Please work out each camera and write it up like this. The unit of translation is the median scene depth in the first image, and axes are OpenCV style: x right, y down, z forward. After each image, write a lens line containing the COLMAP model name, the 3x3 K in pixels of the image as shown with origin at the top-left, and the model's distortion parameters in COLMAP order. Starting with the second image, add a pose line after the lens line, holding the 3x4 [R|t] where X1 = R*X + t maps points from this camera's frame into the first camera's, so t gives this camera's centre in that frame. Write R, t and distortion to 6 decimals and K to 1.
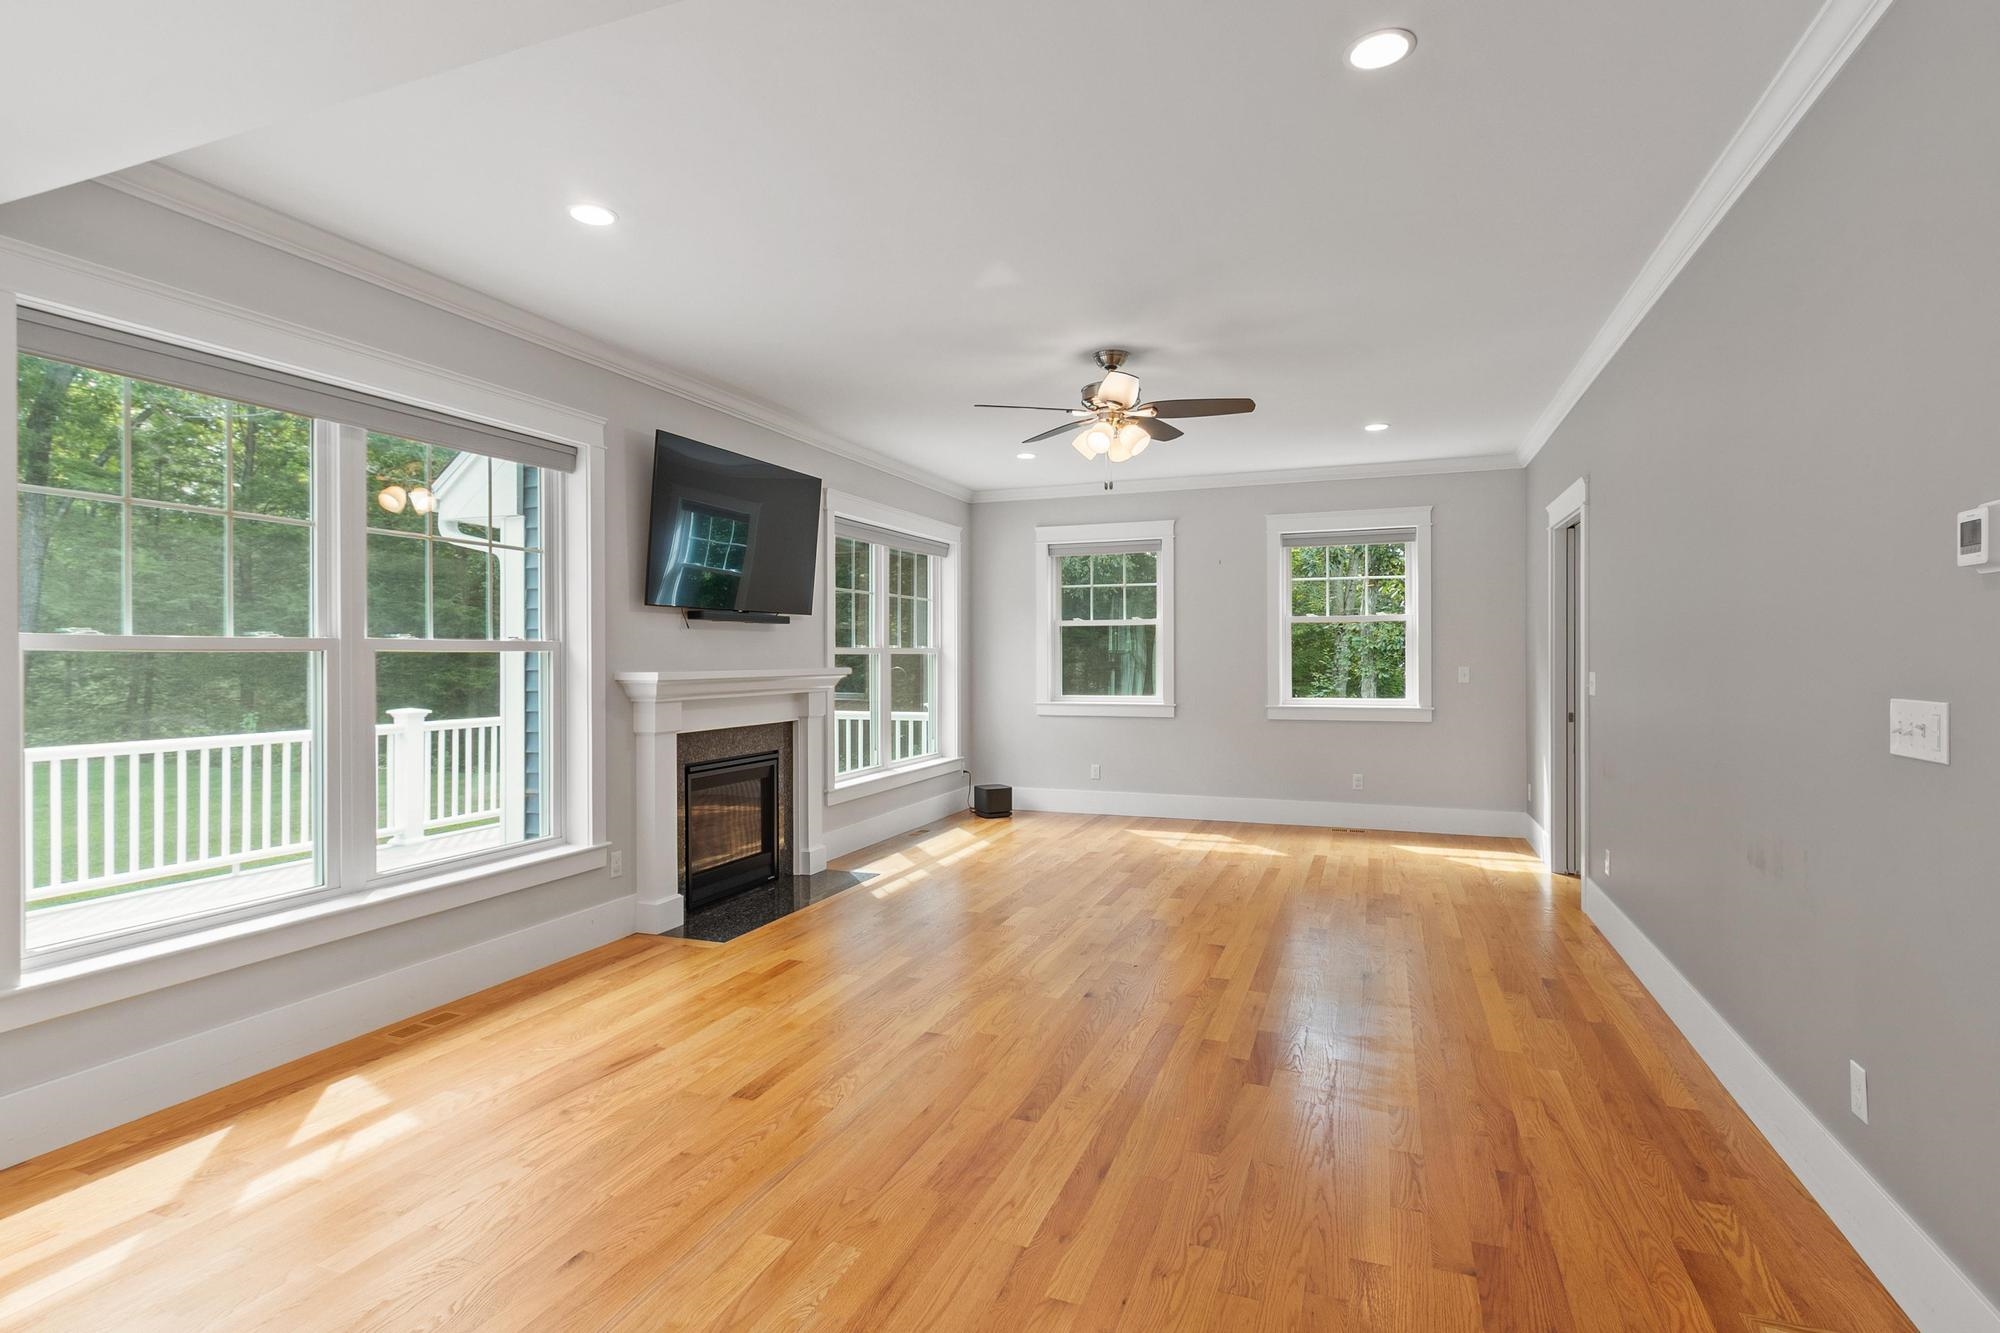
lens RADIAL K [[976.7, 0, 1008.7], [0, 976.7, 667.9], [0, 0, 1]] dist [-0.005510, -0.001244]
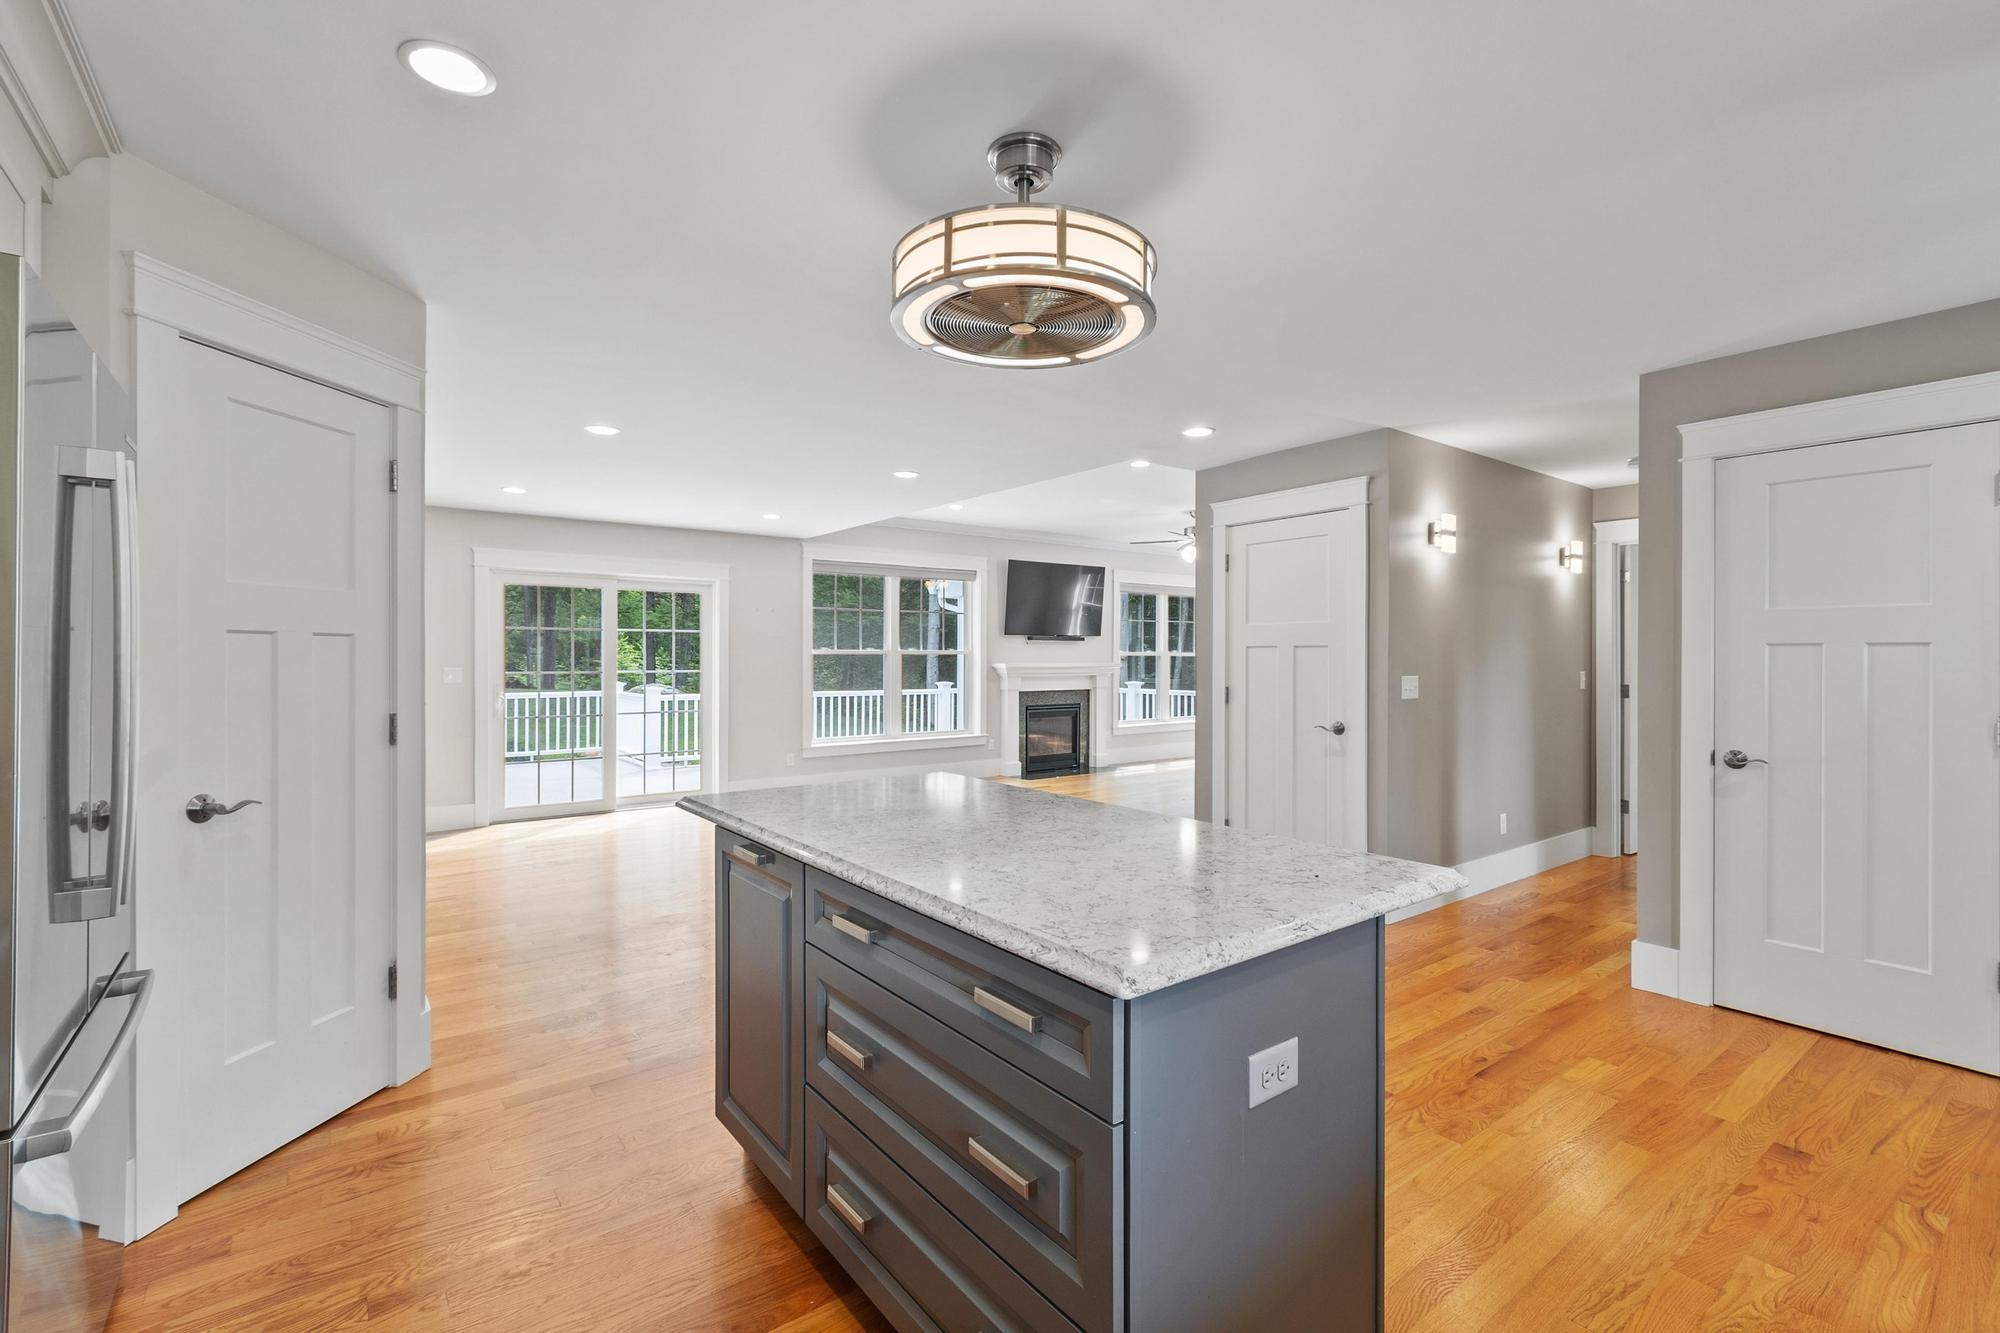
lens RADIAL K [[875.1, 0, 991.2], [0, 875.1, 659.1], [0, 0, 1]] dist [0.000159, -0.000005]
pose [[0.843384, 0.008794, -0.537240, 0.674072], [-0.012387, 0.999919, -0.003077, 0.000932], [0.537169, 0.009250, 0.843424, -0.723255]]
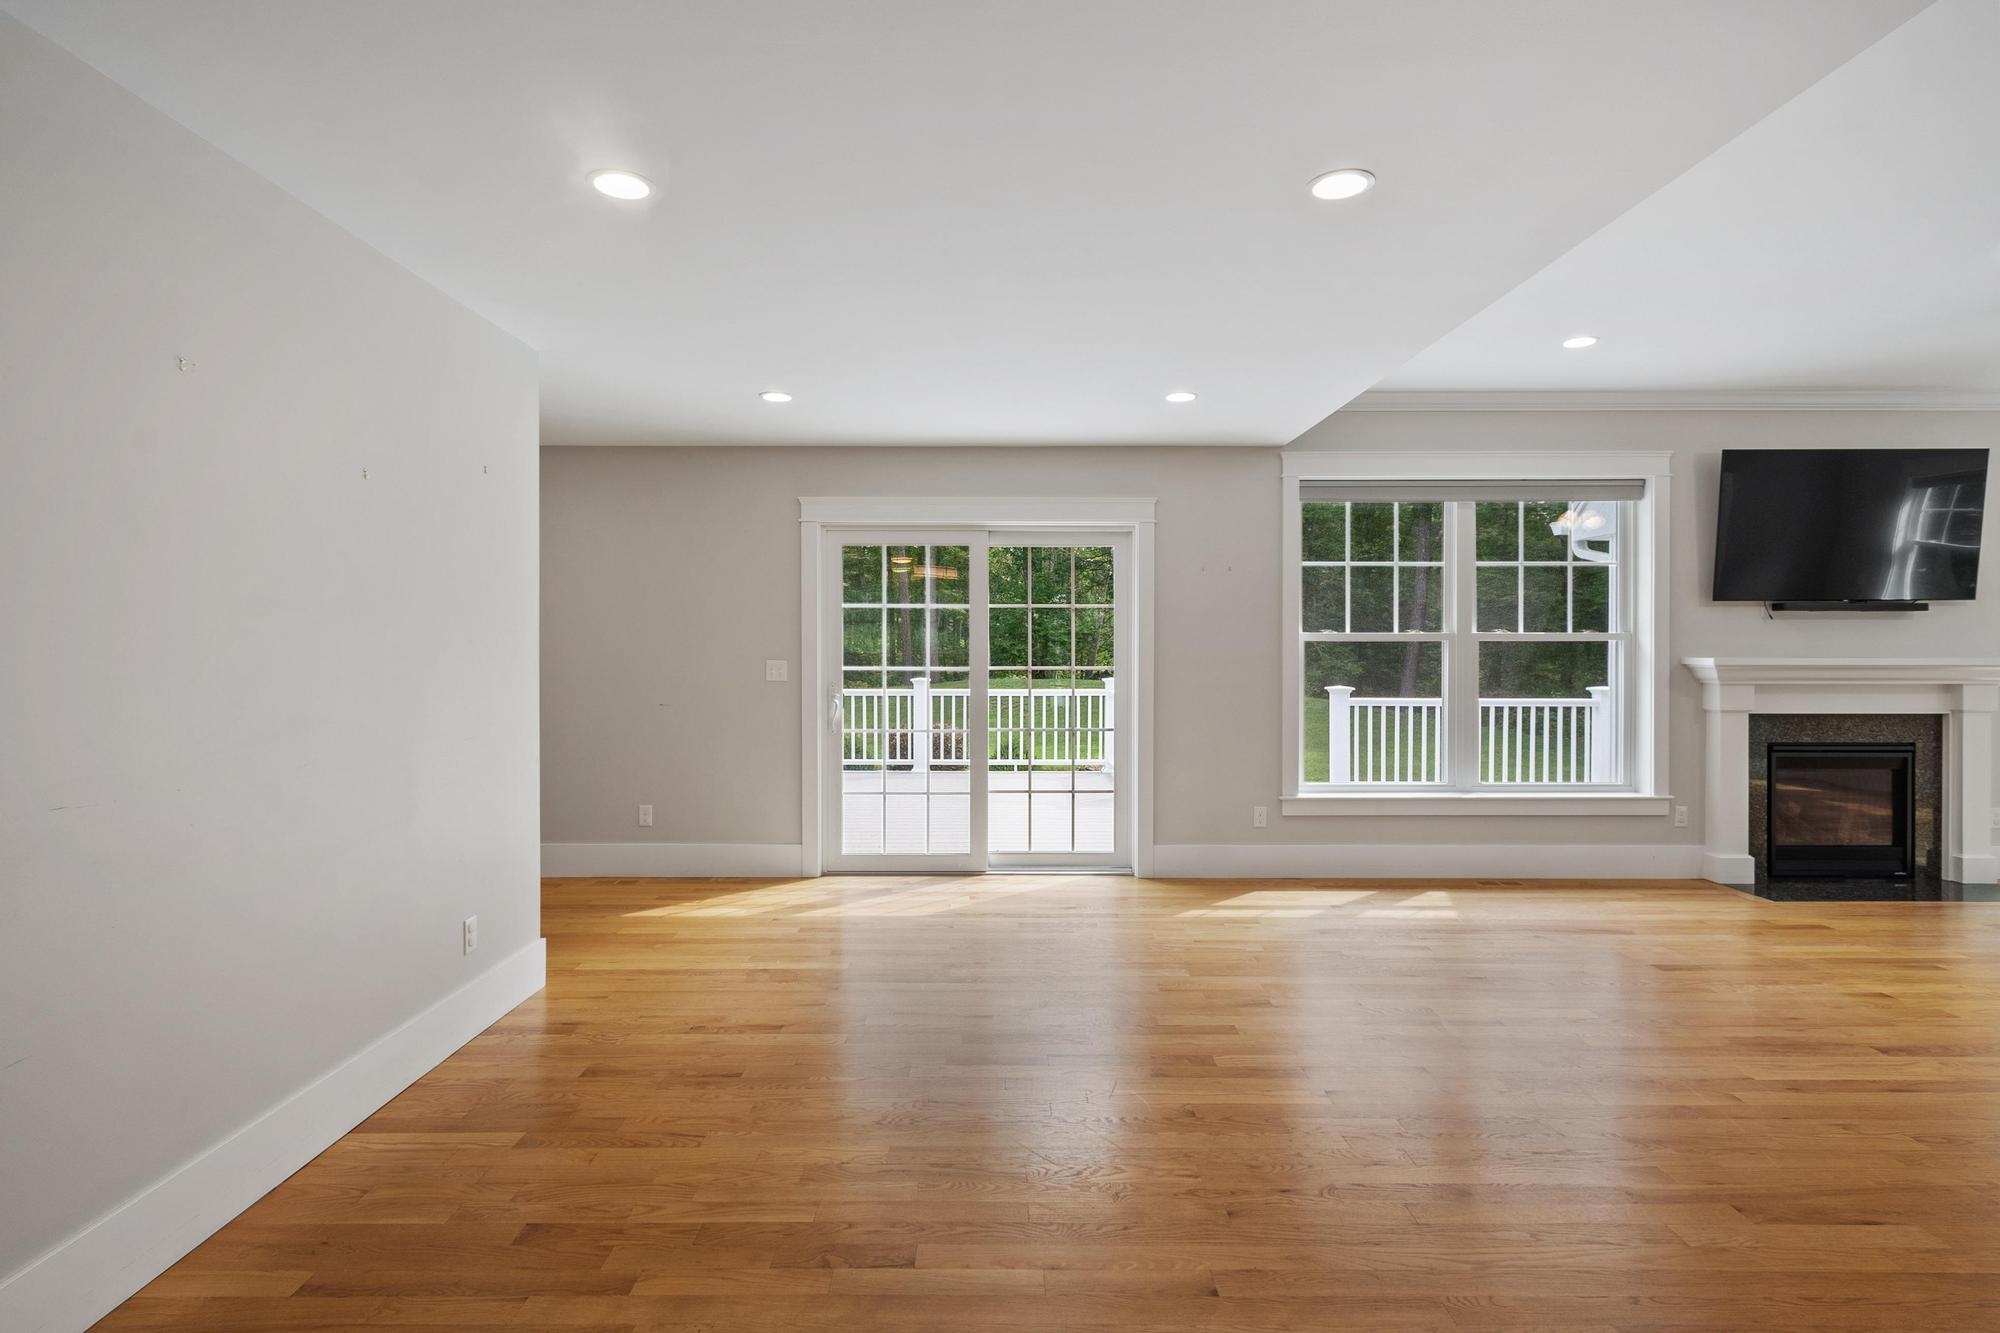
lens RADIAL K [[1000.9, 0, 991.8], [0, 1000.9, 651.0], [0, 0, 1]] dist [0.005600, -0.000558]
pose [[0.354563, 0.009840, -0.934980, 0.422918], [-0.012189, 0.999908, 0.005901, -0.000466], [0.934953, 0.009304, 0.354650, -0.225795]]
